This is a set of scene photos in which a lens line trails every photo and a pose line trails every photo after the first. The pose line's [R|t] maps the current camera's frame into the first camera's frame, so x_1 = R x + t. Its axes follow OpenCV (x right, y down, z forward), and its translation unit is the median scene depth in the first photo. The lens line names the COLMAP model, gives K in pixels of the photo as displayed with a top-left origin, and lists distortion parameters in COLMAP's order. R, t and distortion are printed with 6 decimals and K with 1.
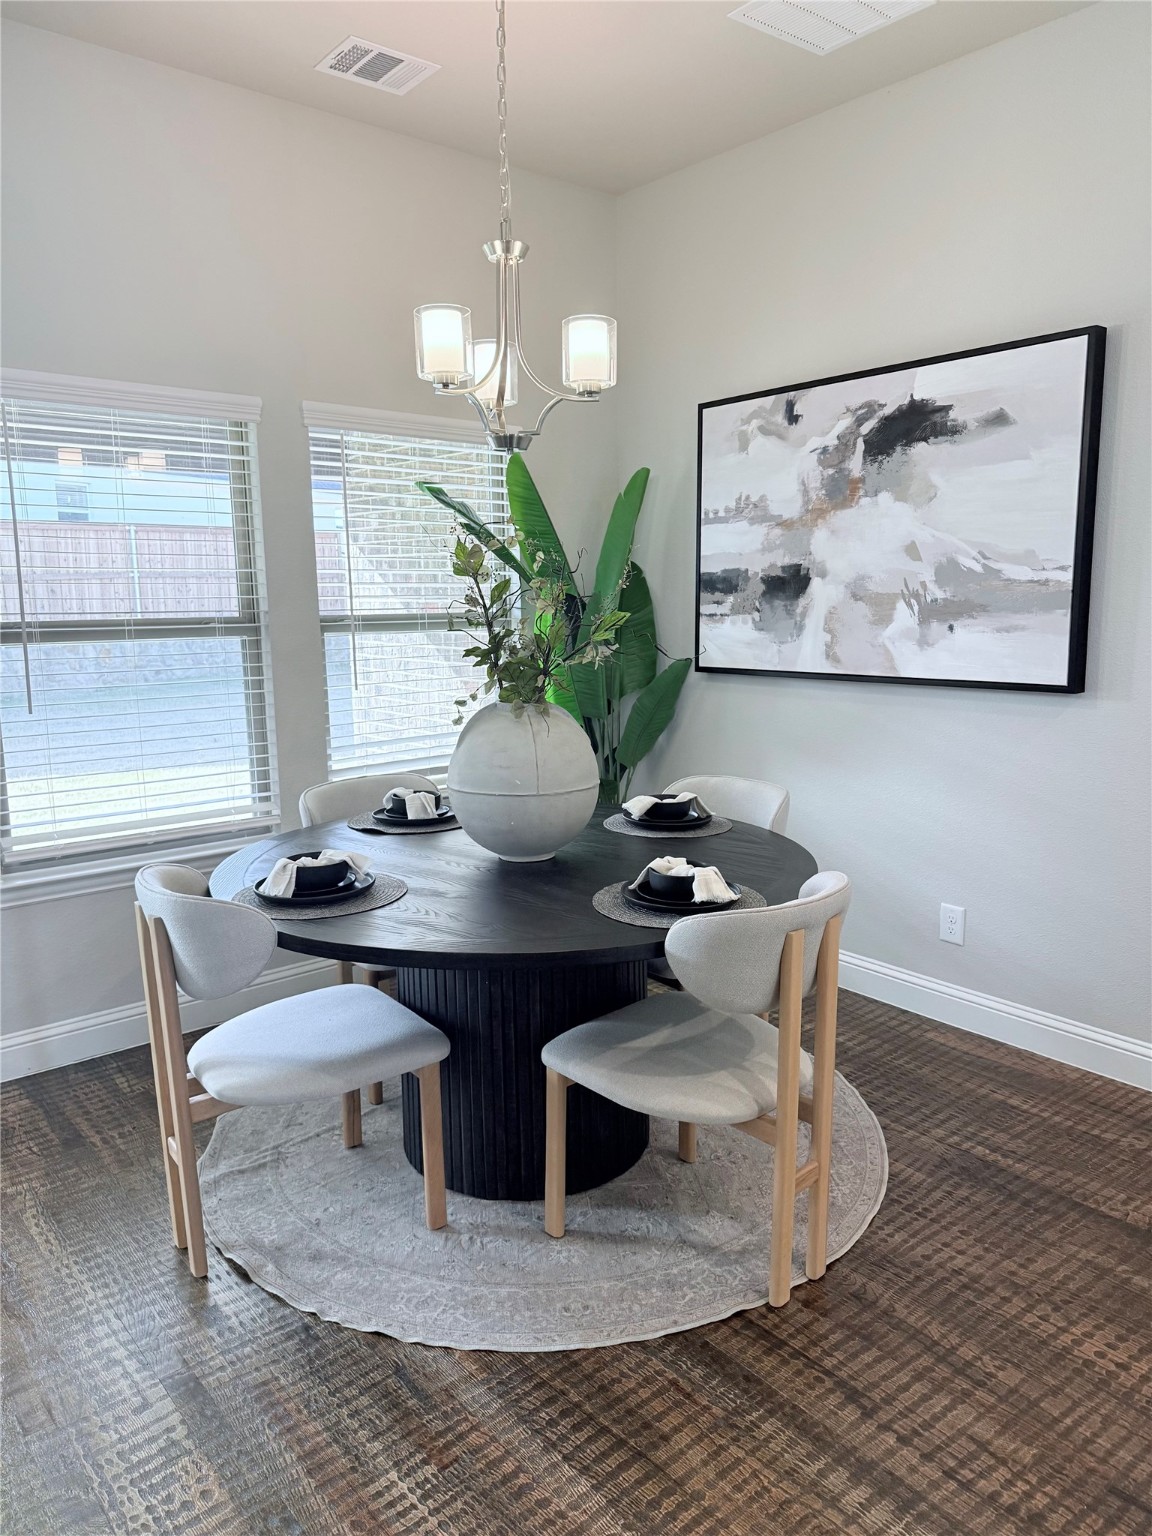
lens RADIAL K [[1089.3, 0, 575.7], [0, 1089.3, 755.9], [0, 0, 1]] dist [0.012488, -0.002884]
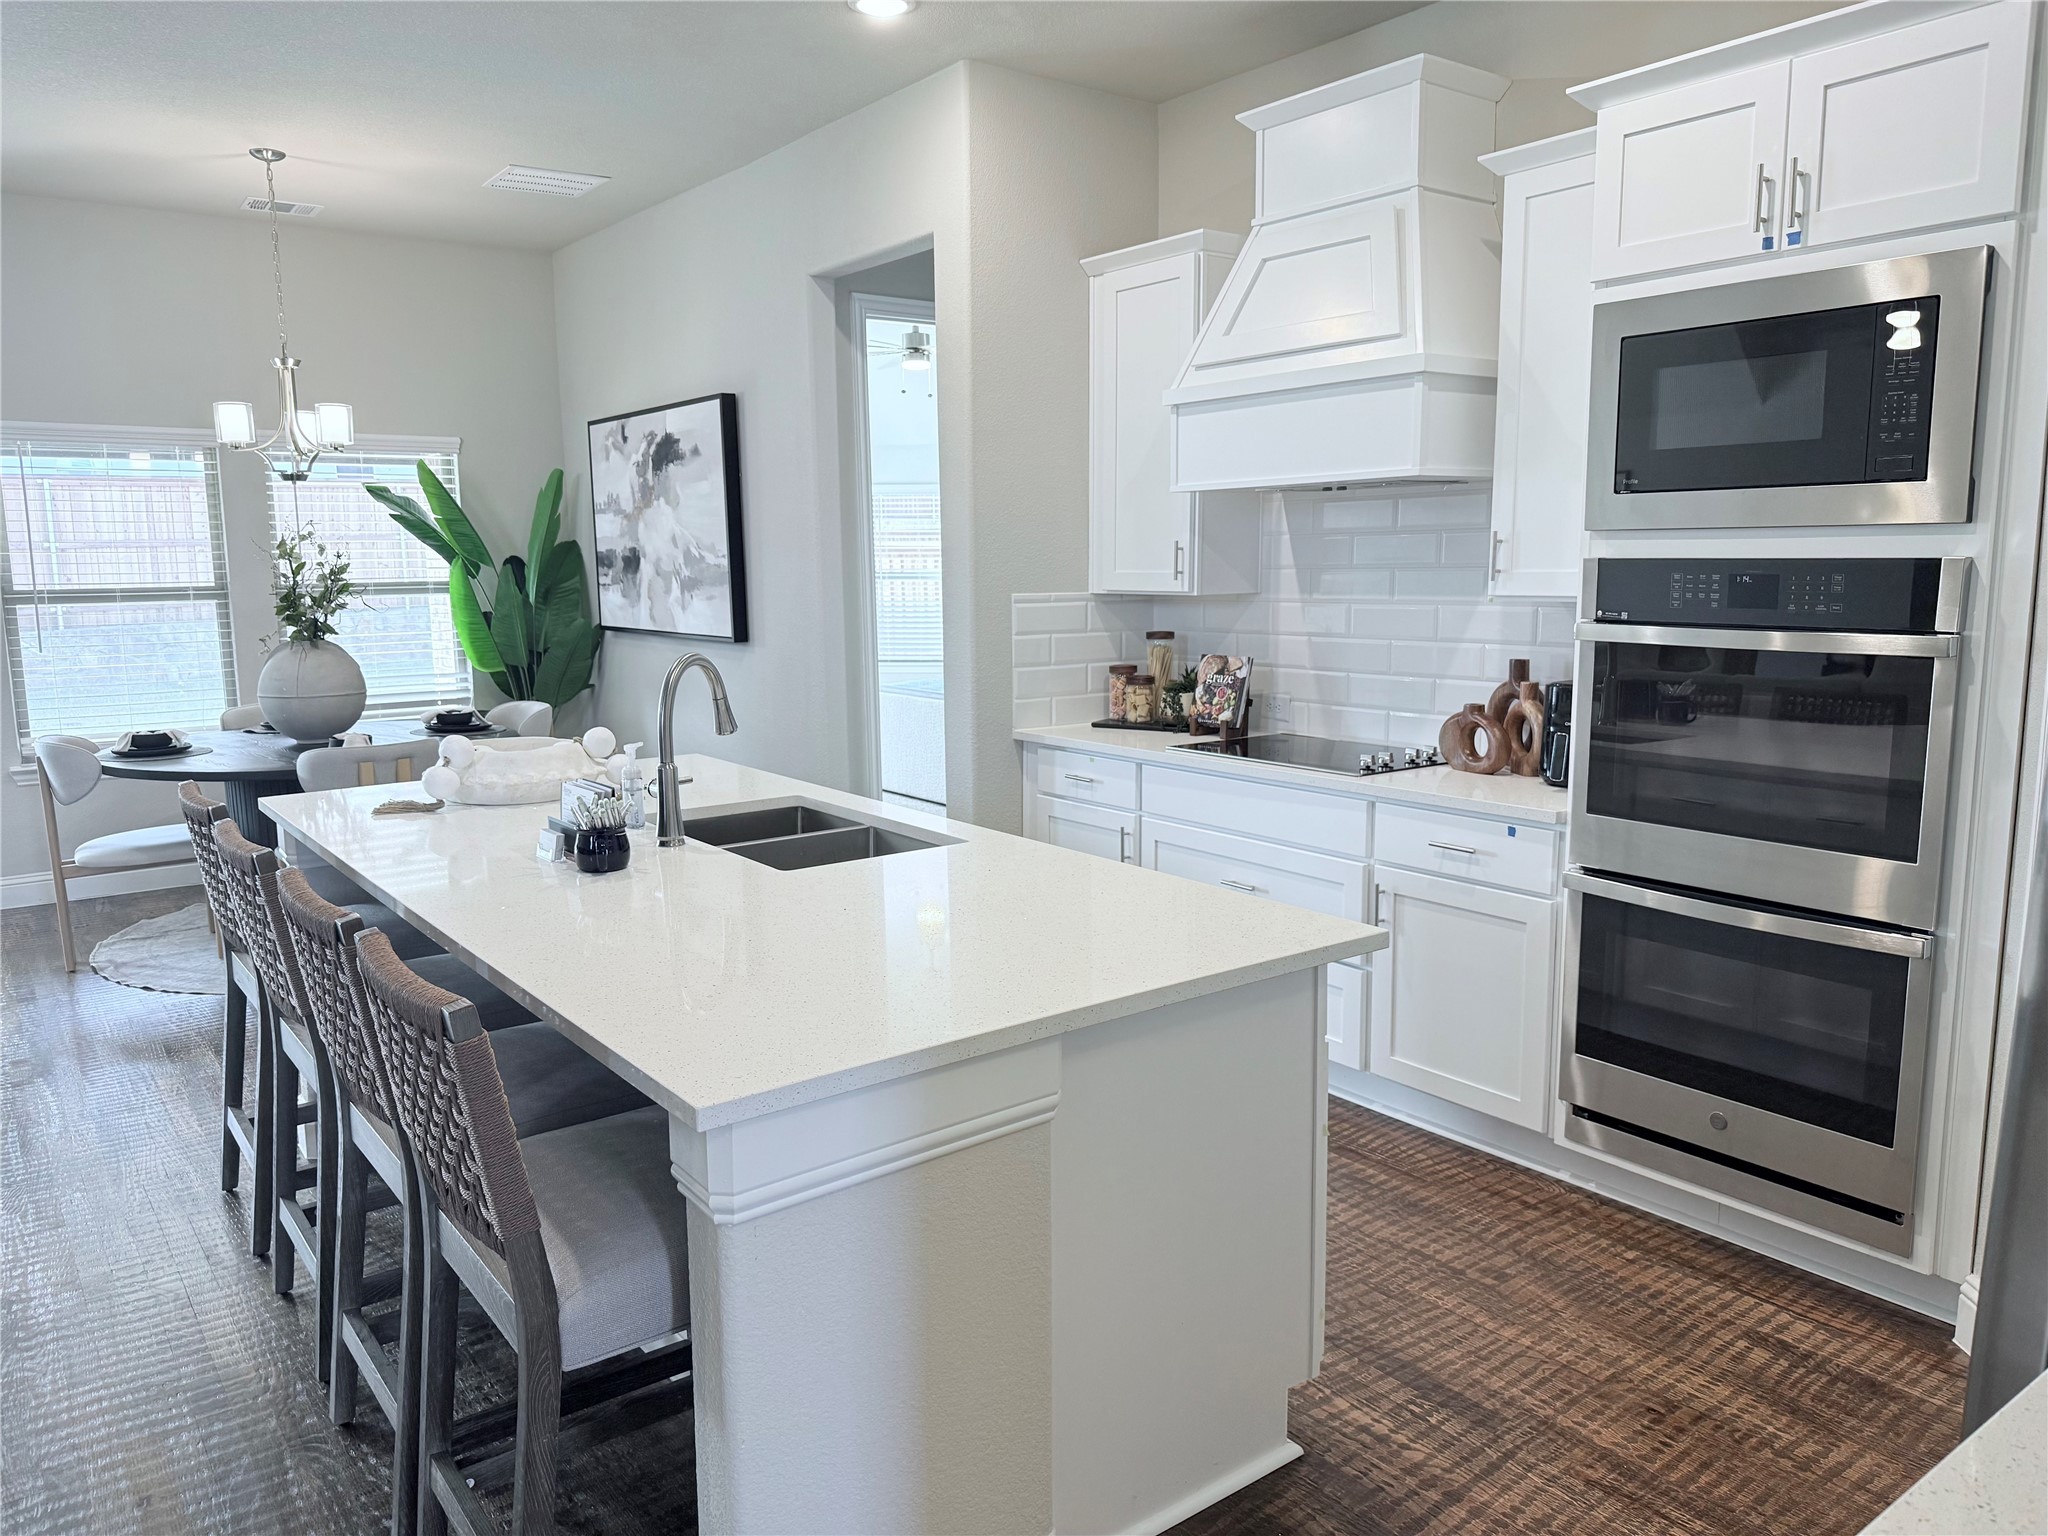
lens RADIAL K [[1452.4, 0, 1025.6], [0, 1452.4, 782.3], [0, 0, 1]] dist [0.012488, -0.002884]
pose [[0.997696, 0.012270, -0.066724, 0.844057], [-0.011080, 0.999773, 0.018186, 0.076257], [0.066932, -0.017405, 0.997606, -0.779525]]
